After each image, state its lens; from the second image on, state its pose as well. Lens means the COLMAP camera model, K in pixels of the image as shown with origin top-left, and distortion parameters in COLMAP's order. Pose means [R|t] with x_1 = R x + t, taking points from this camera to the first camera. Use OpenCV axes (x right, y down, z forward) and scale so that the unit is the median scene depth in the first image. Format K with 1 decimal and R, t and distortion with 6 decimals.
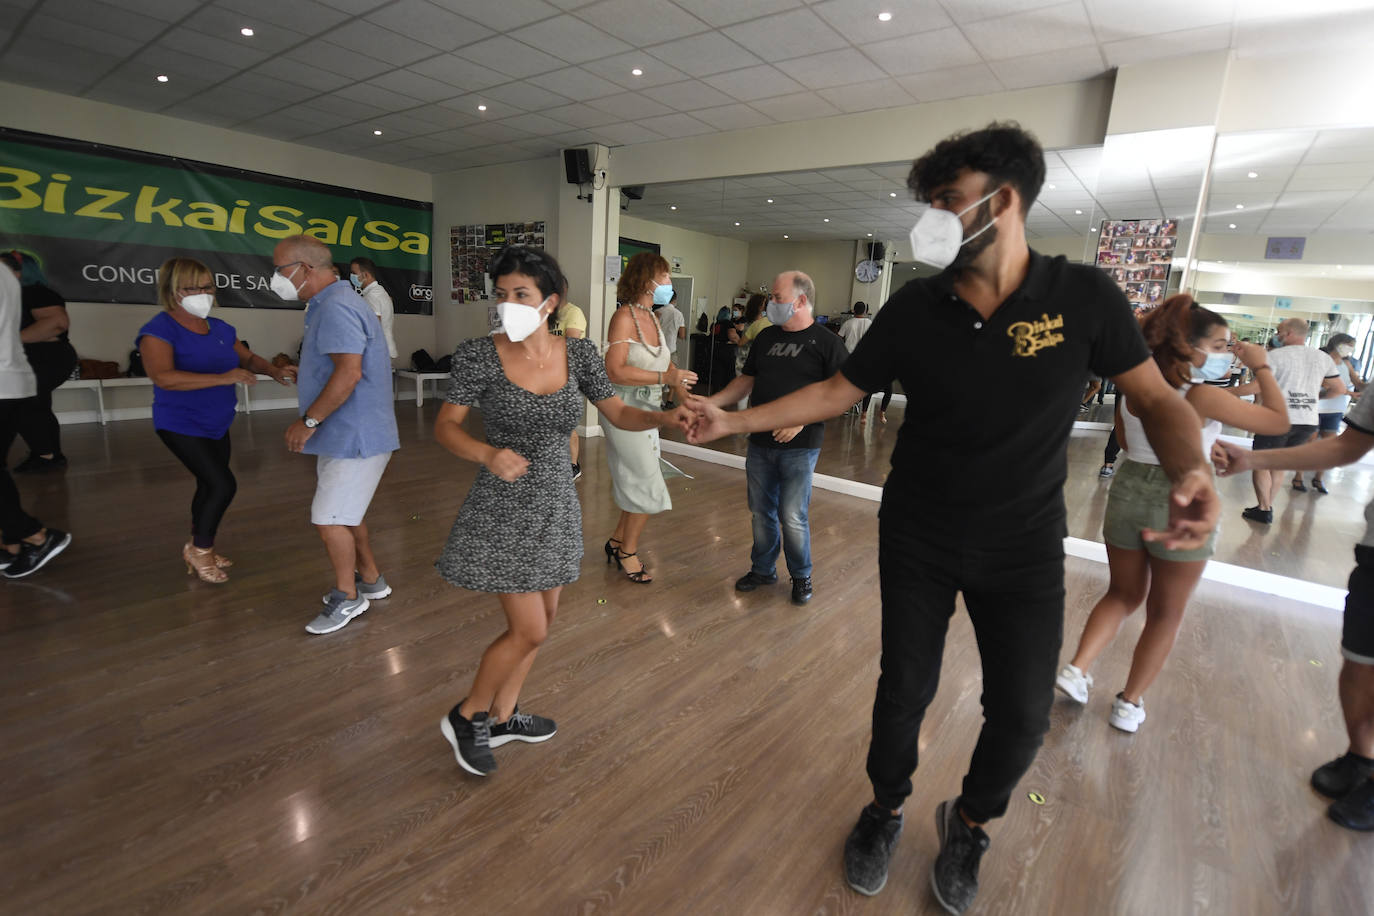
lens RADIAL K [[653.5, 0, 692.2], [0, 653.5, 458.5], [0, 0, 1]] dist [-0.009809, -0.002326]
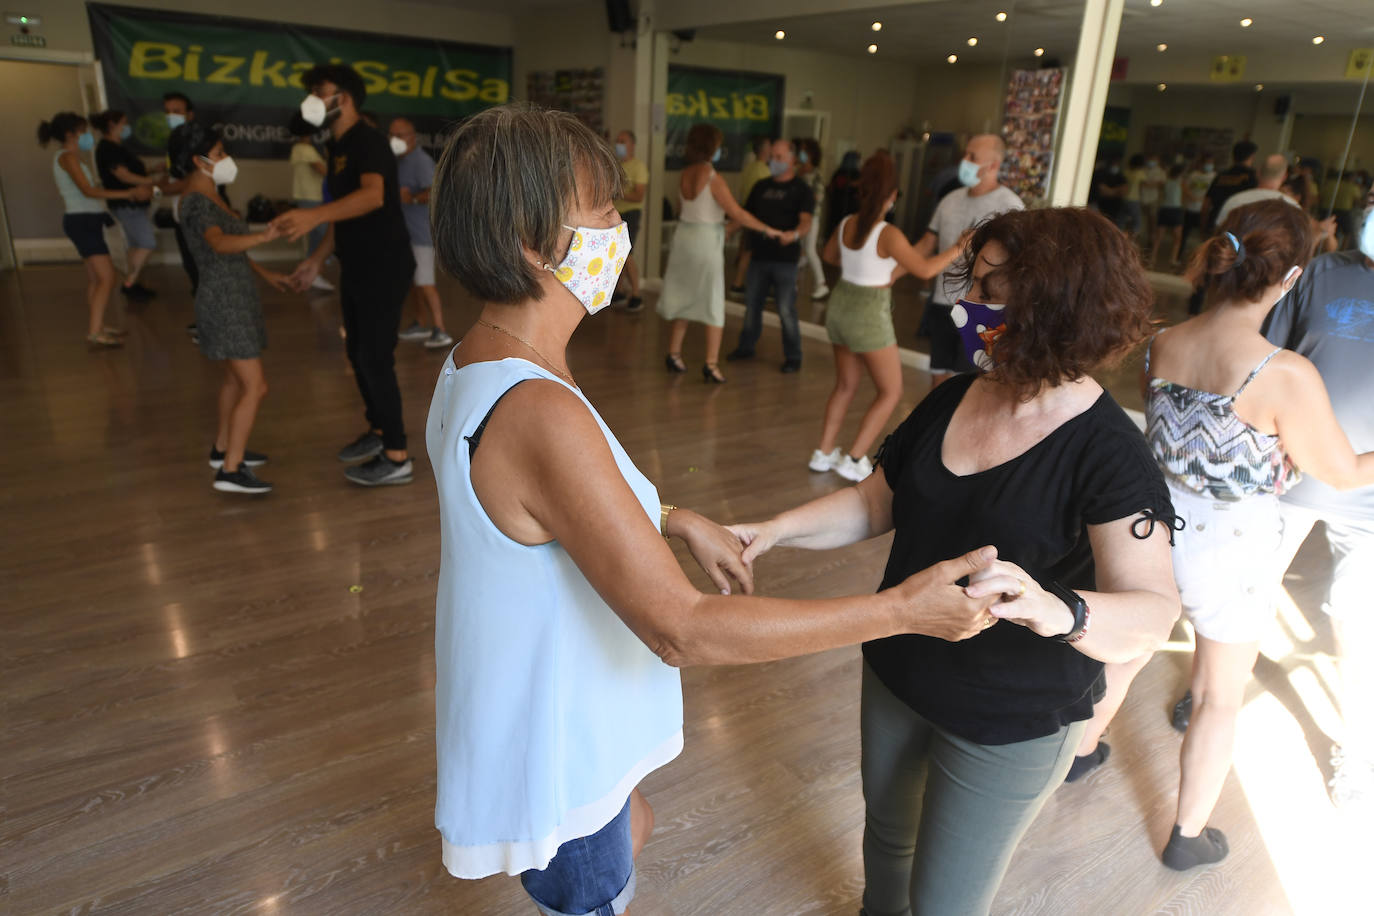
lens RADIAL K [[954.3, 0, 687.3], [0, 954.3, 460.3], [0, 0, 1]] dist [0.004620, -0.001622]
pose [[0.956476, 0.075682, -0.281825, 0.385714], [-0.050147, 0.994044, 0.096752, 0.085433], [0.287469, -0.078408, 0.954575, -0.421581]]
